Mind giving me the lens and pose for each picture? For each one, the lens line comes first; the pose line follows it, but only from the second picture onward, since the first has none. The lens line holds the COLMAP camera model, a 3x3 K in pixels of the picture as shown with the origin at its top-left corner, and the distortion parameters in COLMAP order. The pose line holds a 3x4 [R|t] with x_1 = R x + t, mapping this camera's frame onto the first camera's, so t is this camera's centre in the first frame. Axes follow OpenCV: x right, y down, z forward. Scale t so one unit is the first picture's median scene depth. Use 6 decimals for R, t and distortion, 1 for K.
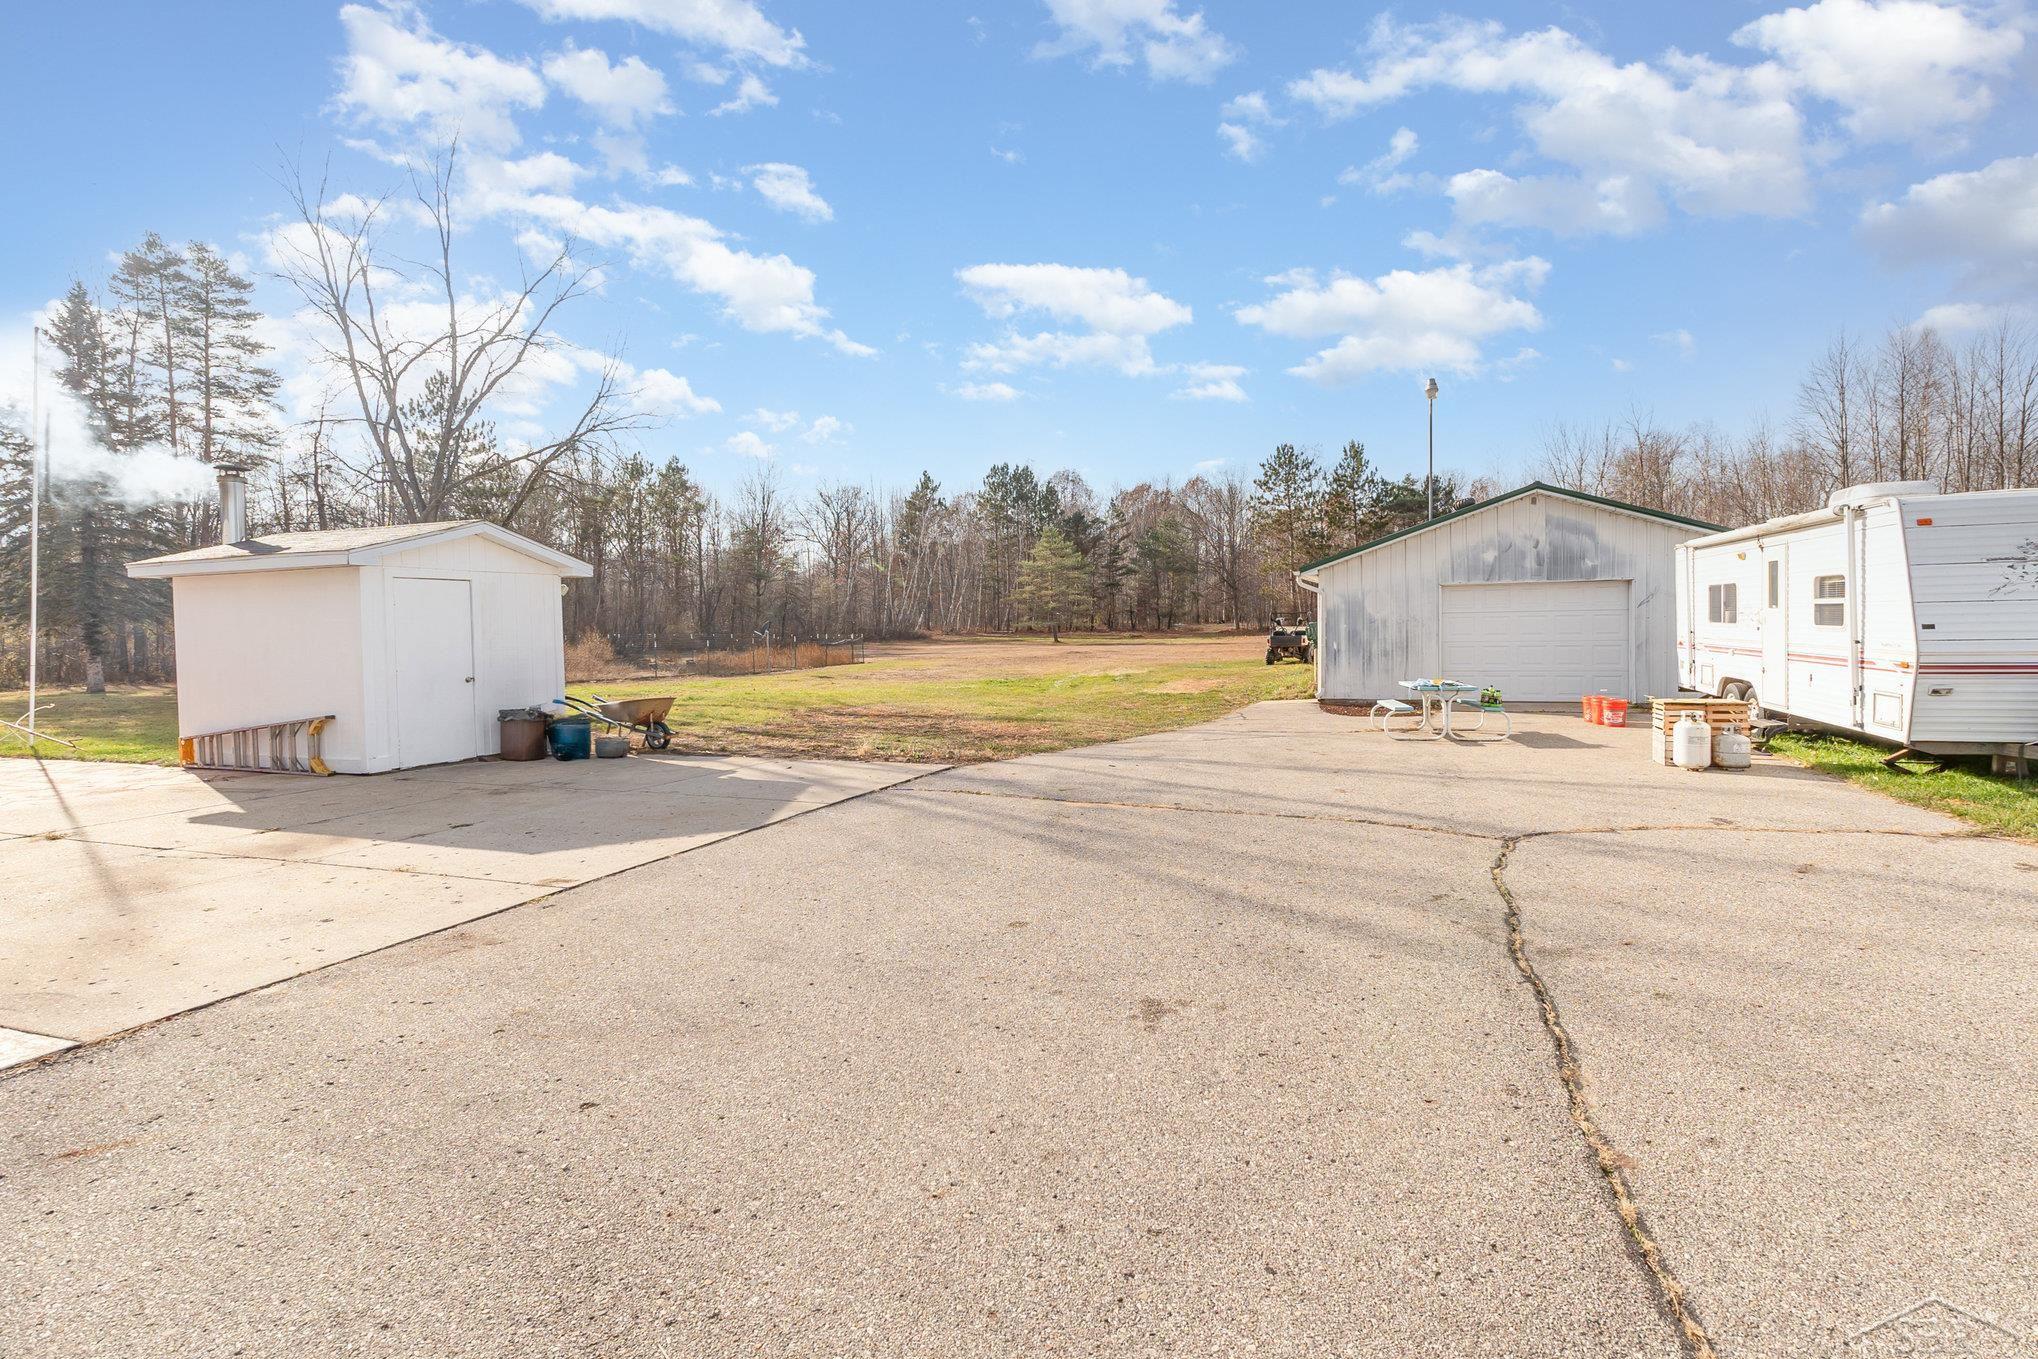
lens RADIAL K [[982.0, 0, 1019.0], [0, 982.0, 679.5], [0, 0, 1]] dist [0.000951, 0.000475]
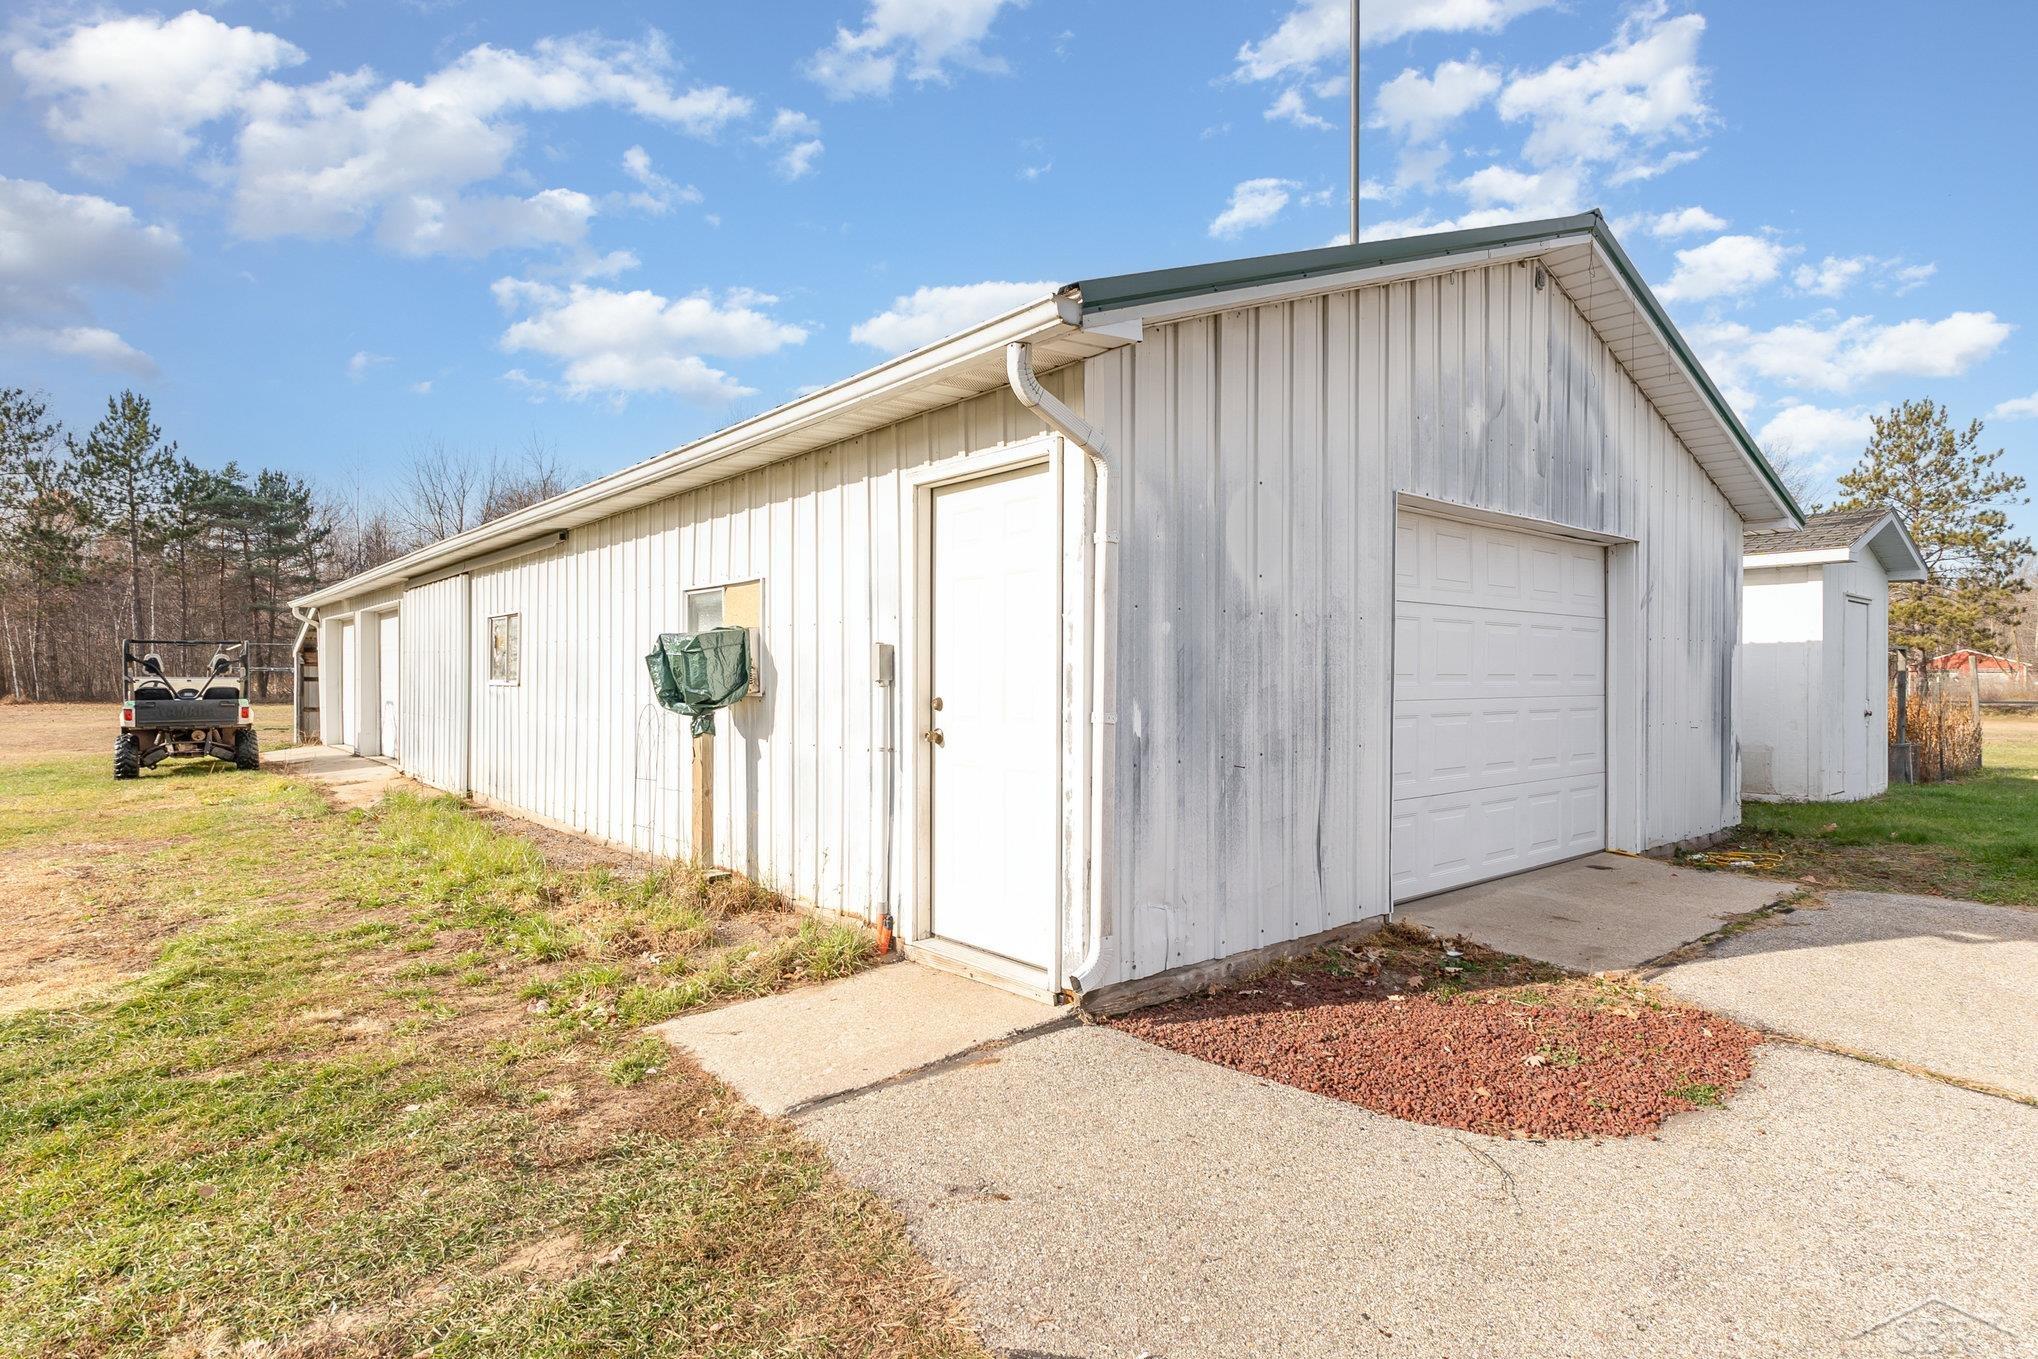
lens RADIAL K [[1058.9, 0, 1019.0], [0, 1058.9, 679.5], [0, 0, 1]] dist [0.001139, 0.000438]
pose [[0.478247, 0.016327, 0.878073, 0.020595], [0.046064, 0.997985, -0.043646, -0.006163], [-0.877016, 0.061321, 0.476531, 0.162866]]
